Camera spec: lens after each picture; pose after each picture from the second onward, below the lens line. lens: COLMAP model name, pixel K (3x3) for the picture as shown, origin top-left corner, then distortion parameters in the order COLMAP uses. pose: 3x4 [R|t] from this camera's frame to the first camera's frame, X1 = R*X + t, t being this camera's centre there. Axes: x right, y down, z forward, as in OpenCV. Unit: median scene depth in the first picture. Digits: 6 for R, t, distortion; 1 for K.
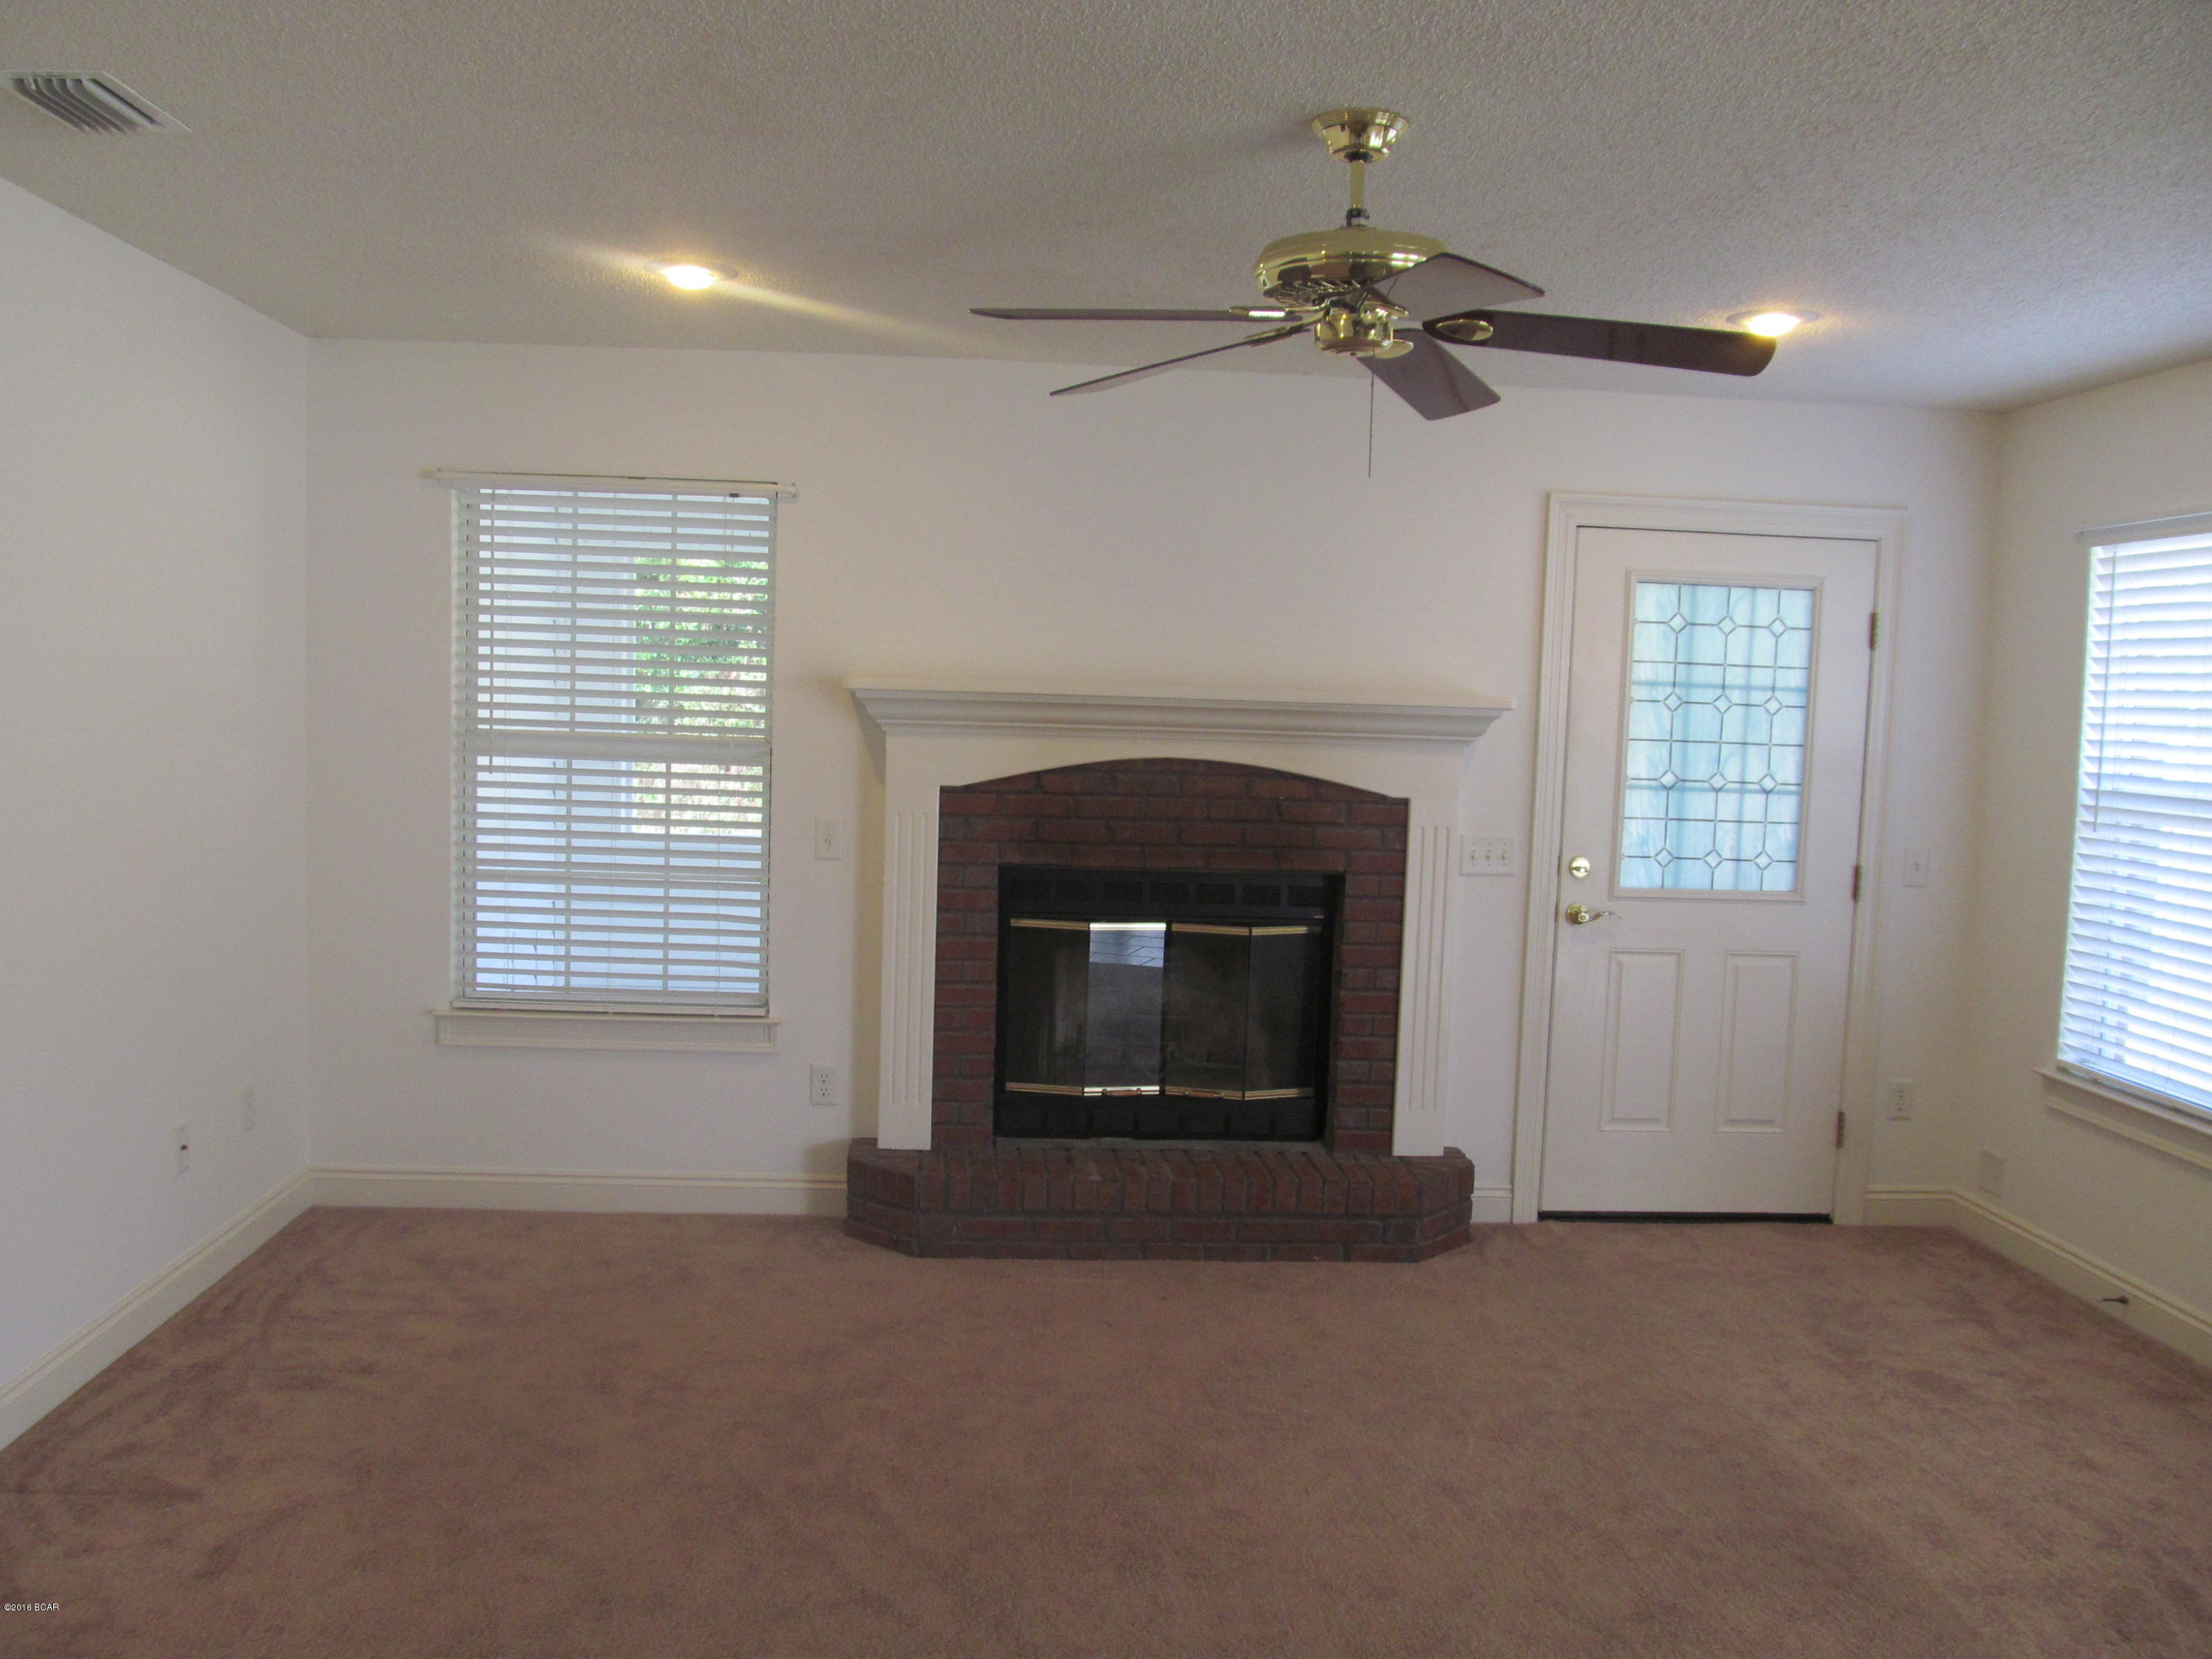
lens RADIAL K [[1845.6, 0, 1108.7], [0, 1845.6, 821.4], [0, 0, 1]] dist [-0.052367, 0.026870]
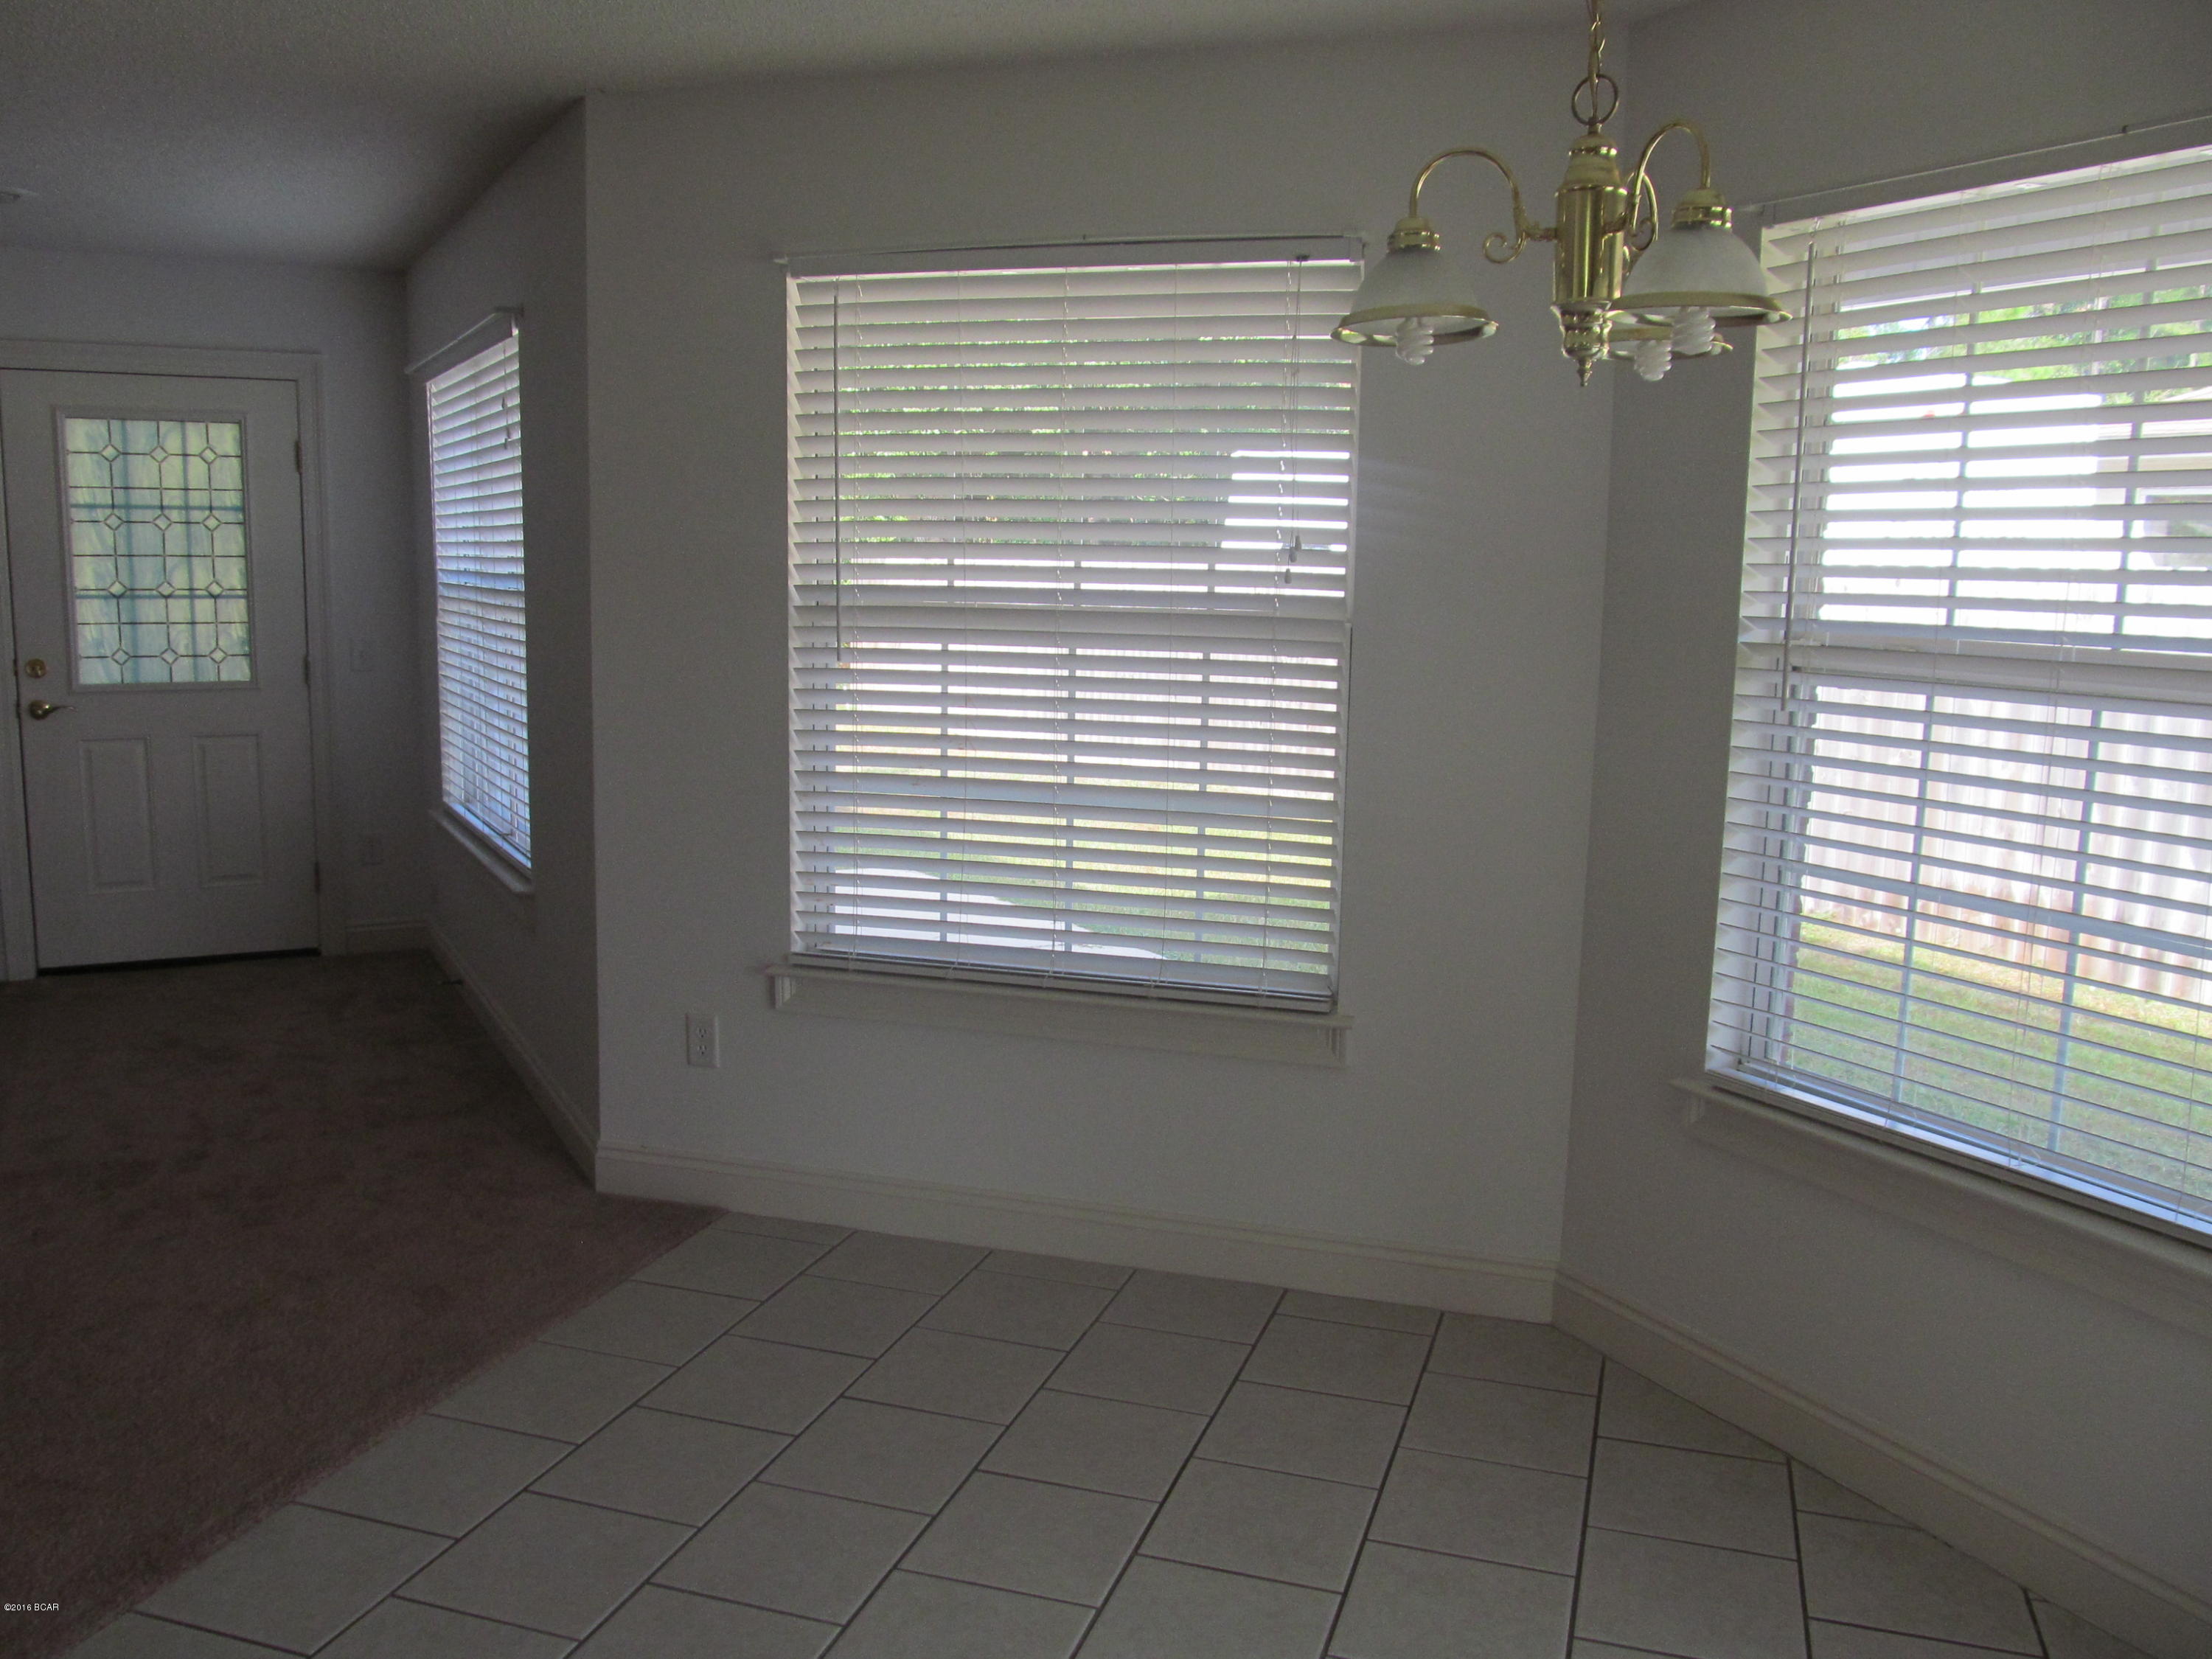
lens RADIAL K [[1845.6, 0, 1103.4], [0, 1845.6, 840.2], [0, 0, 1]] dist [-0.052367, 0.026870]
pose [[0.923451, -0.083676, 0.374482, 0.435630], [0.053890, 0.994543, 0.089335, 0.065829], [-0.379914, -0.062316, 0.922921, -0.309347]]
